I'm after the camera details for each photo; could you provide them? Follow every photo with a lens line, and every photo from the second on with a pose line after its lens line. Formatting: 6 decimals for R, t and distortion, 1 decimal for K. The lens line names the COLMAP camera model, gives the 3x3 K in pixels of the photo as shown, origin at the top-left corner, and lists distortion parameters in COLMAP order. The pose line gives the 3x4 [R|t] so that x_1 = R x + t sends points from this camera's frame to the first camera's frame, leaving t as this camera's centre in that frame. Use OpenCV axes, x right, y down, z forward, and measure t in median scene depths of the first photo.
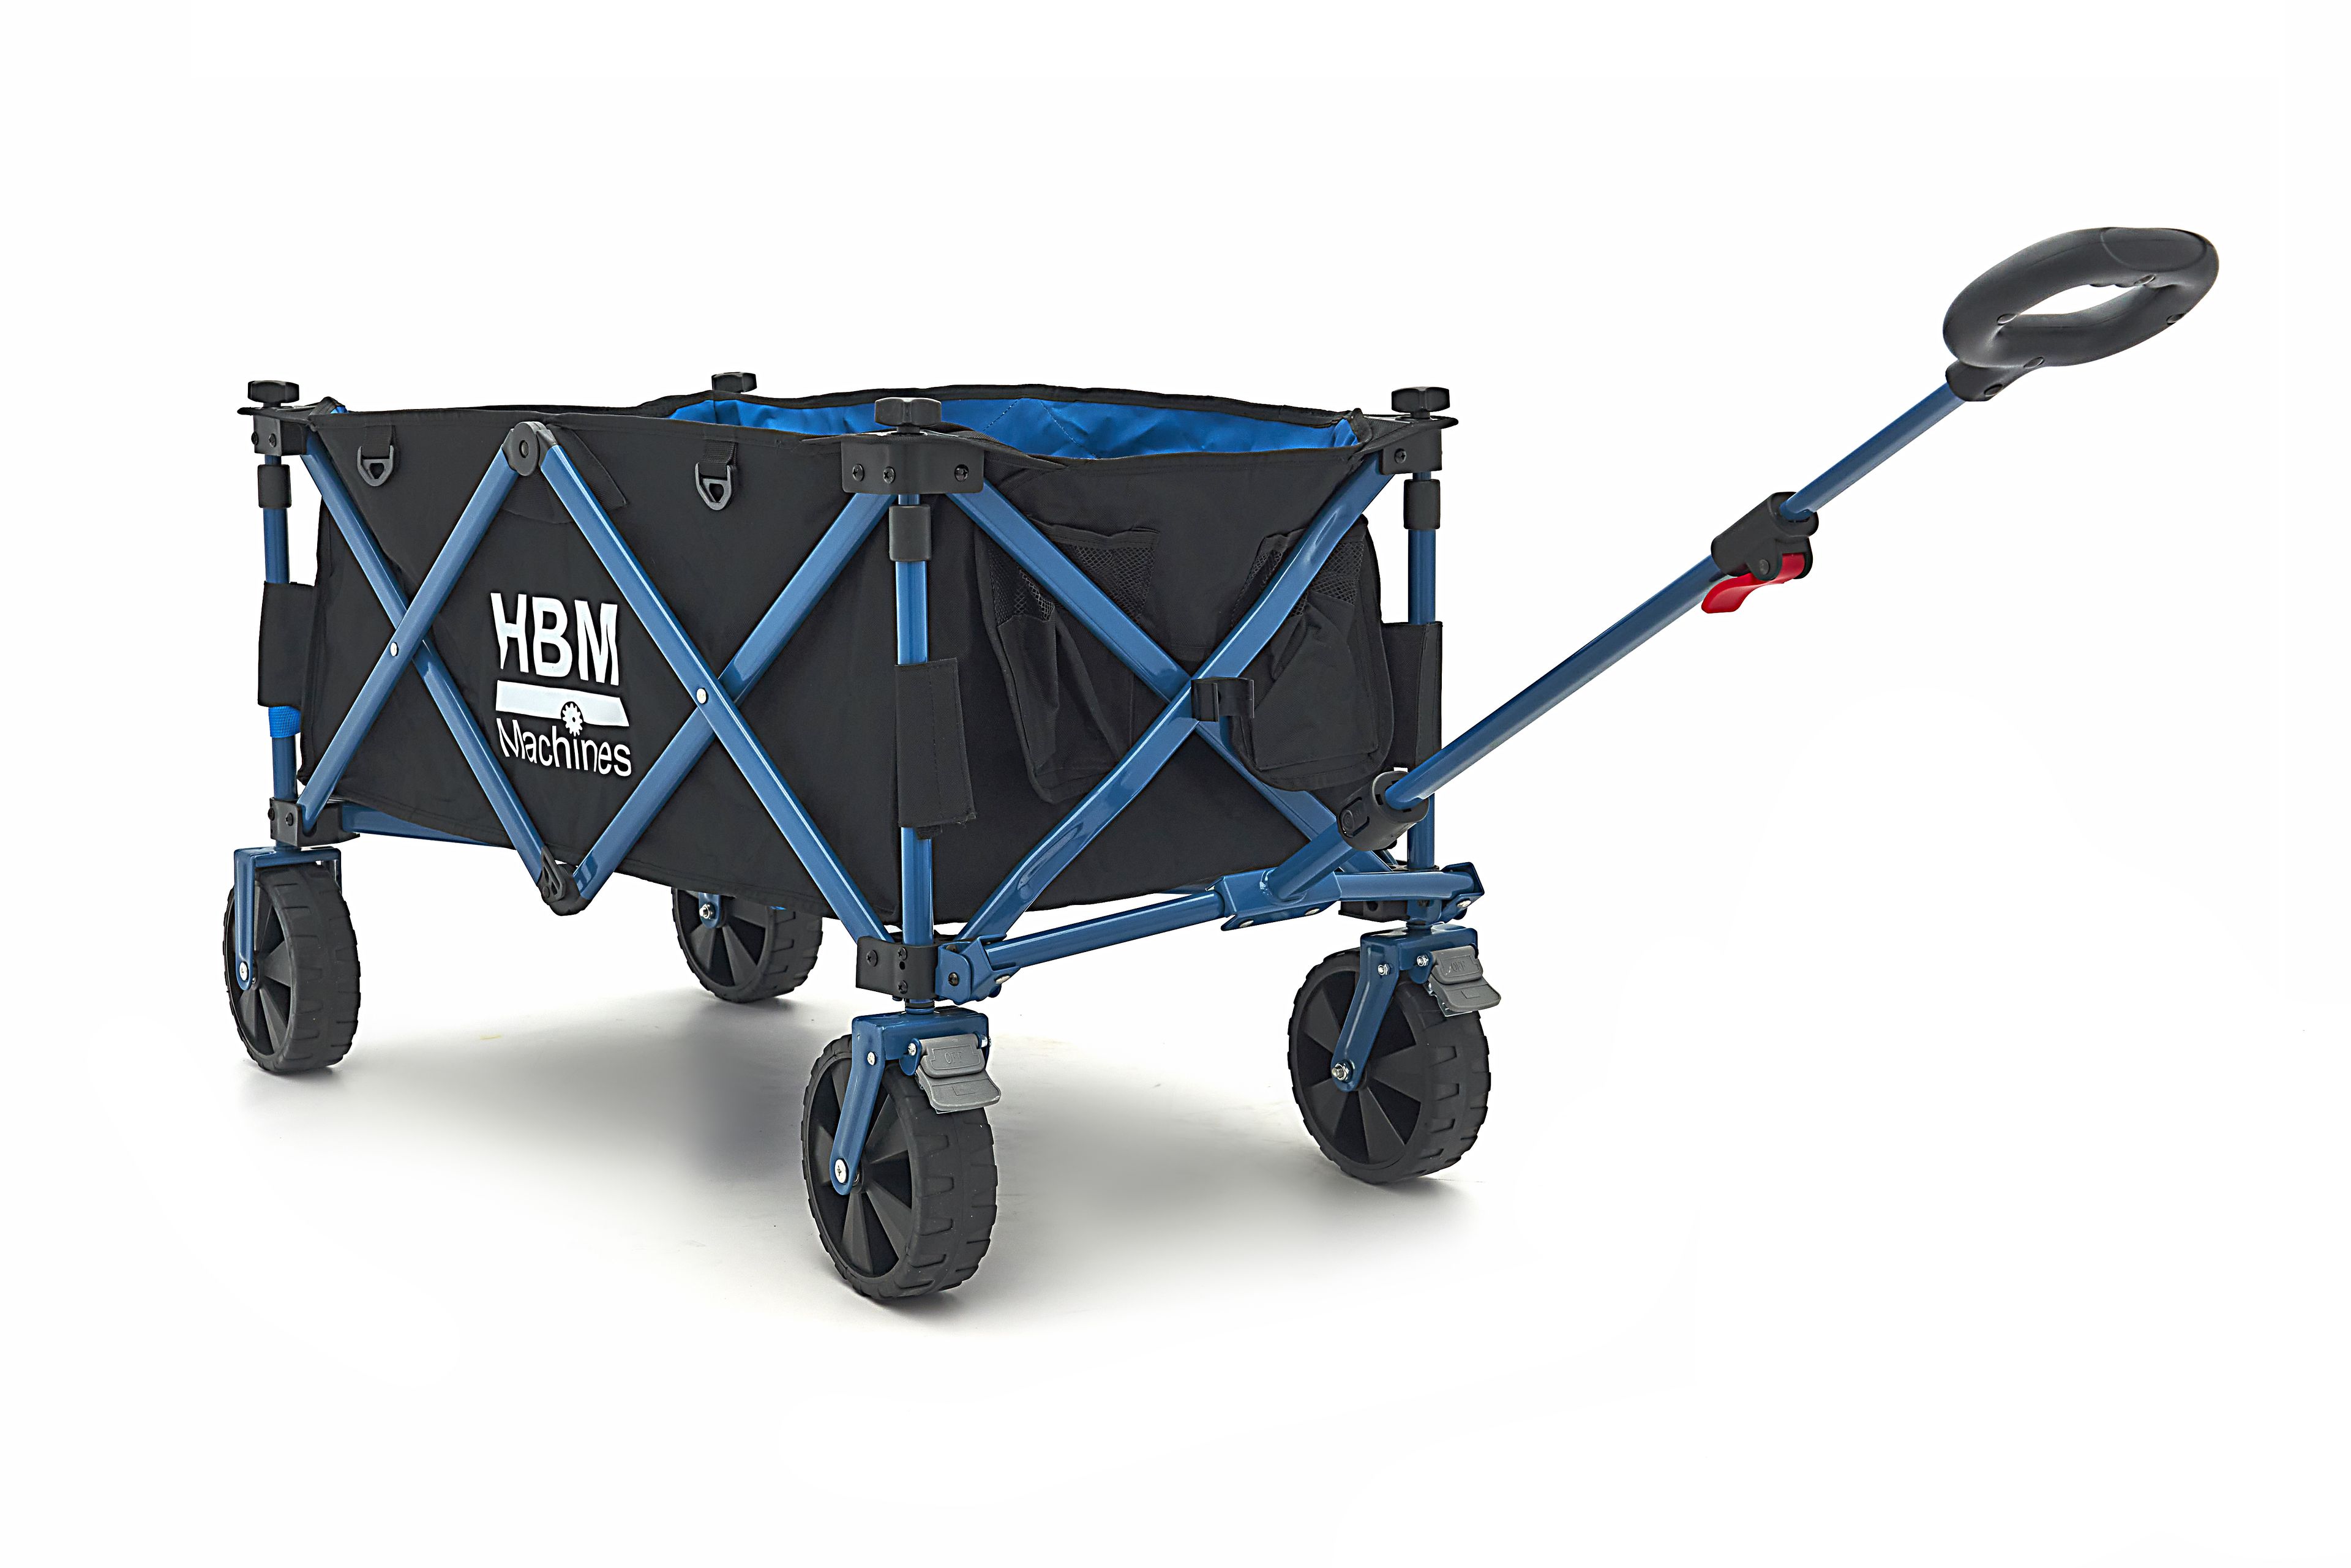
lens RADIAL K [[3521.8, 0, 1186.3], [0, 3521.8, 805.9], [0, 0, 1]] dist [-0.005510, 0.000000]
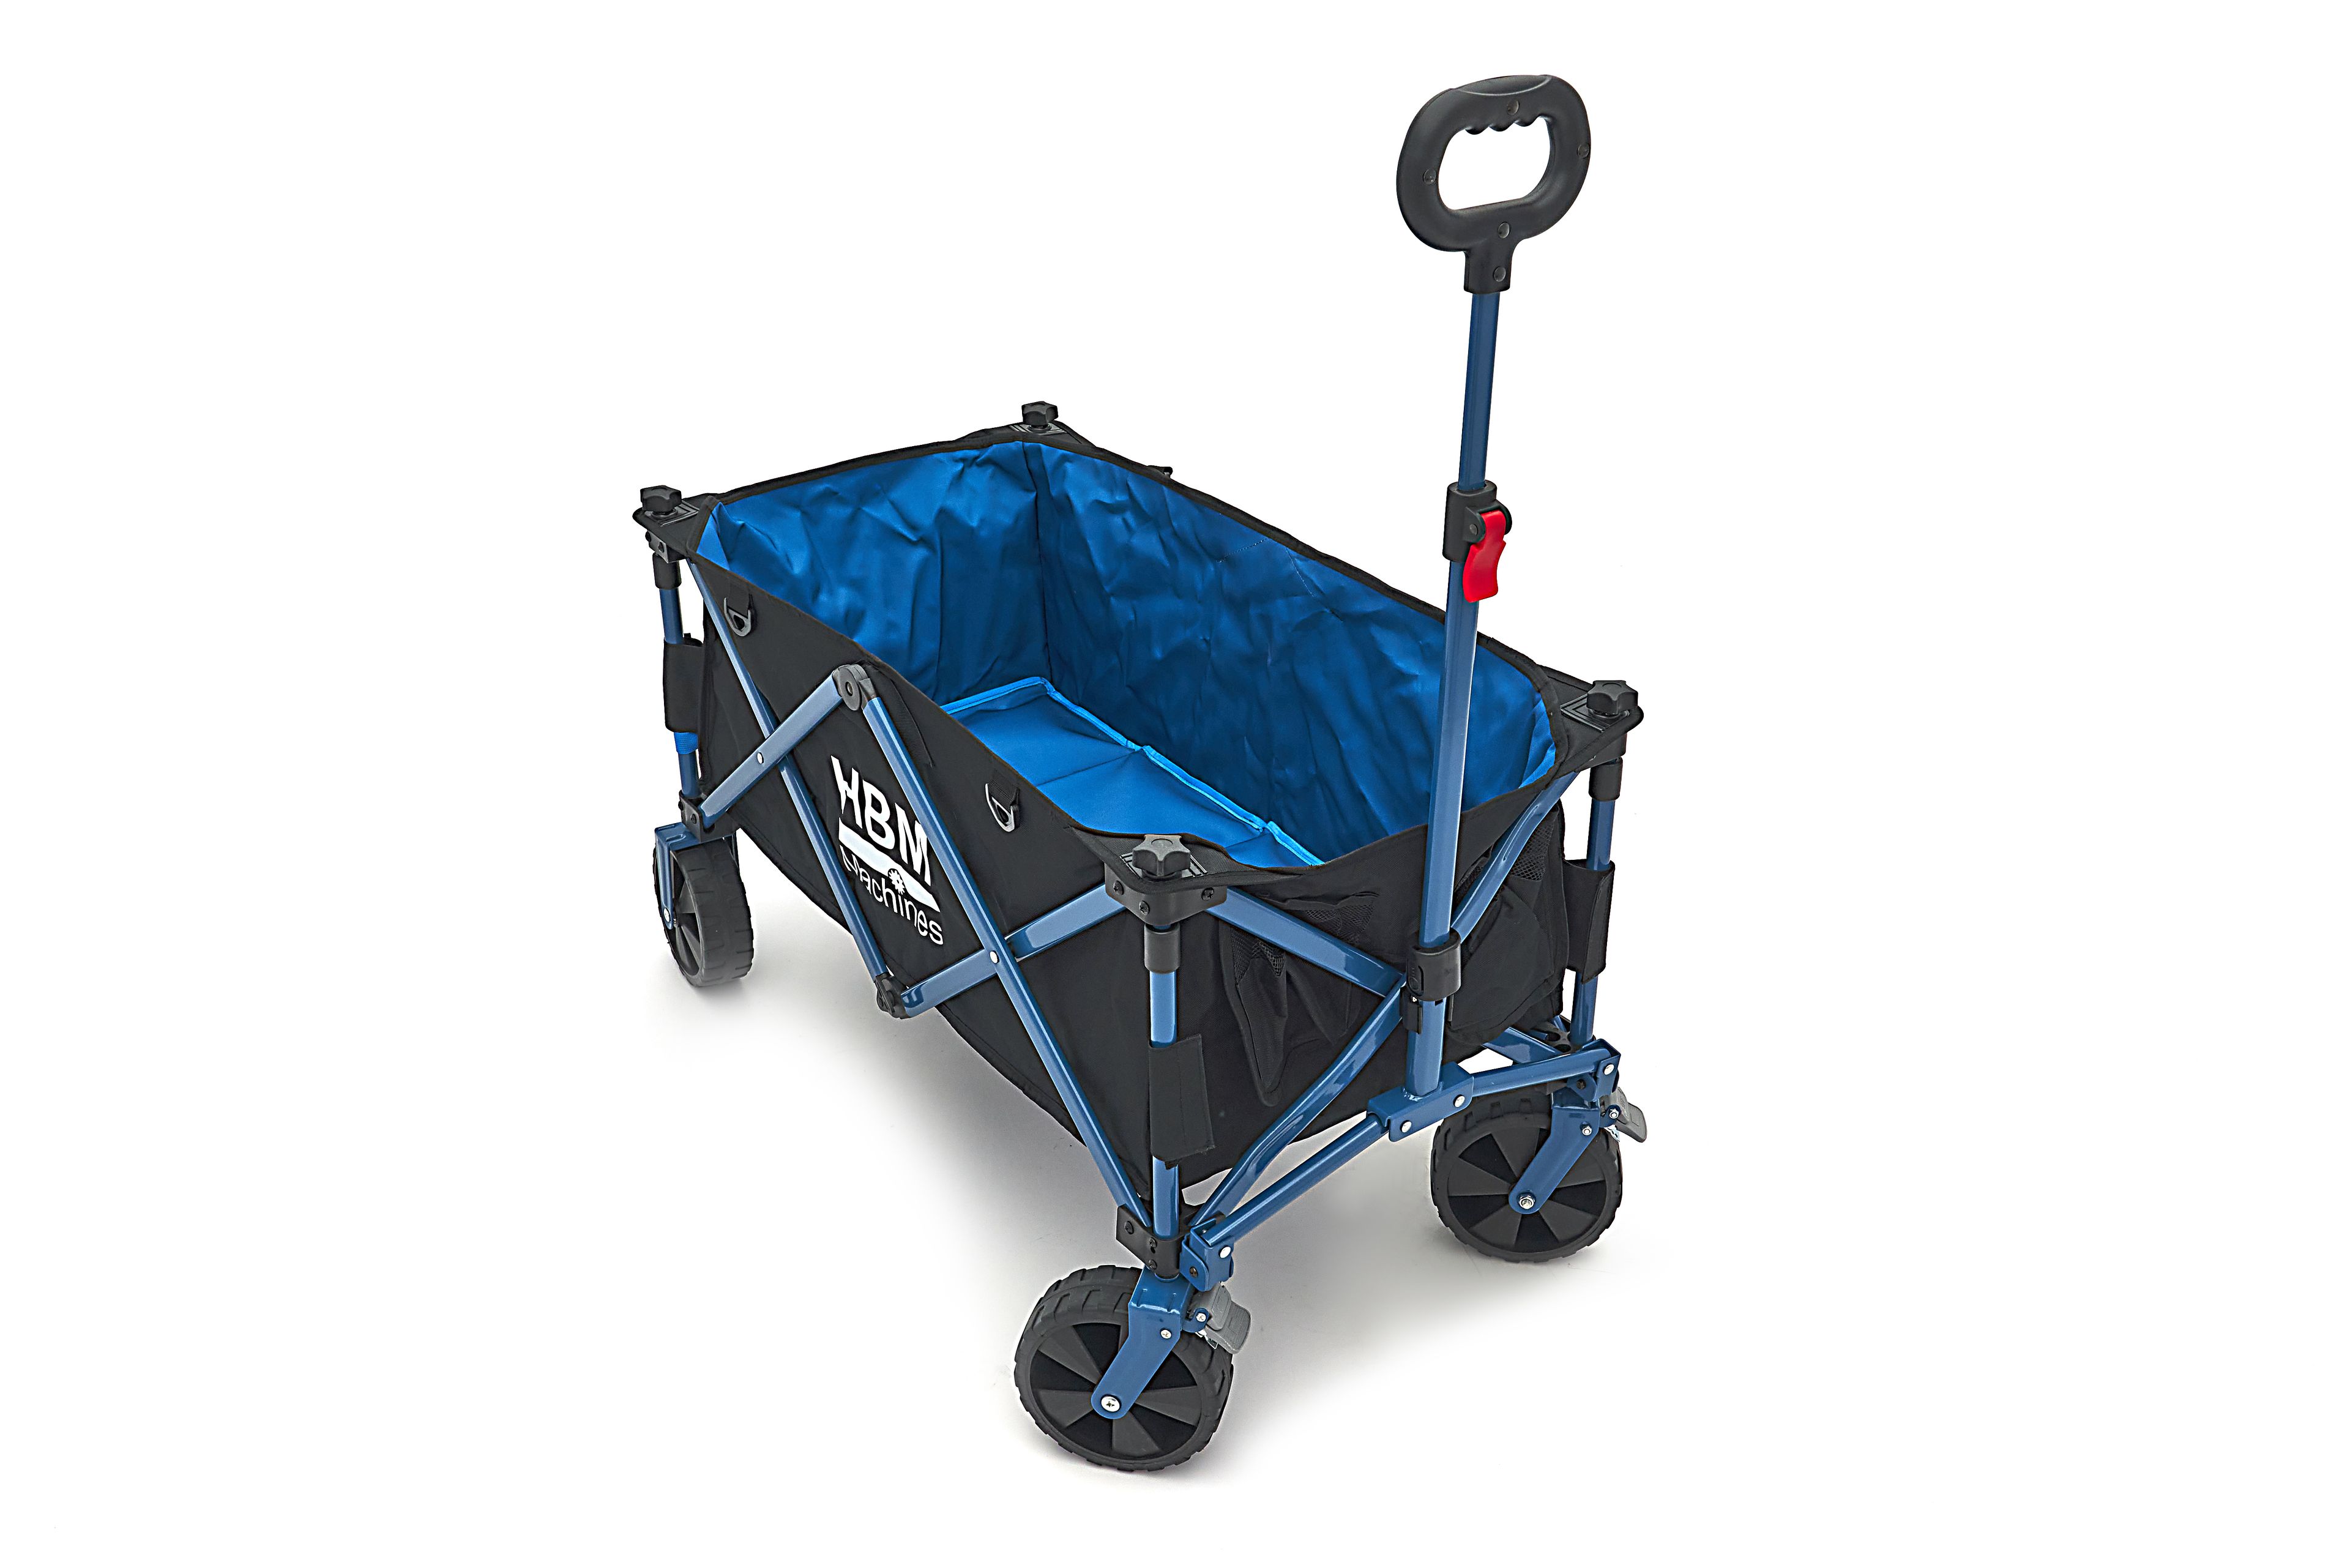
lens RADIAL K [[2266.2, 0, 1185.6], [0, 2266.2, 763.5], [0, 0, 1]] dist [-0.039436, 0.000000]
pose [[0.995876, 0.043522, -0.079610, -0.012084], [-0.014992, 0.944314, 0.328703, -0.328286], [0.089483, -0.326154, 0.941072, 0.276397]]
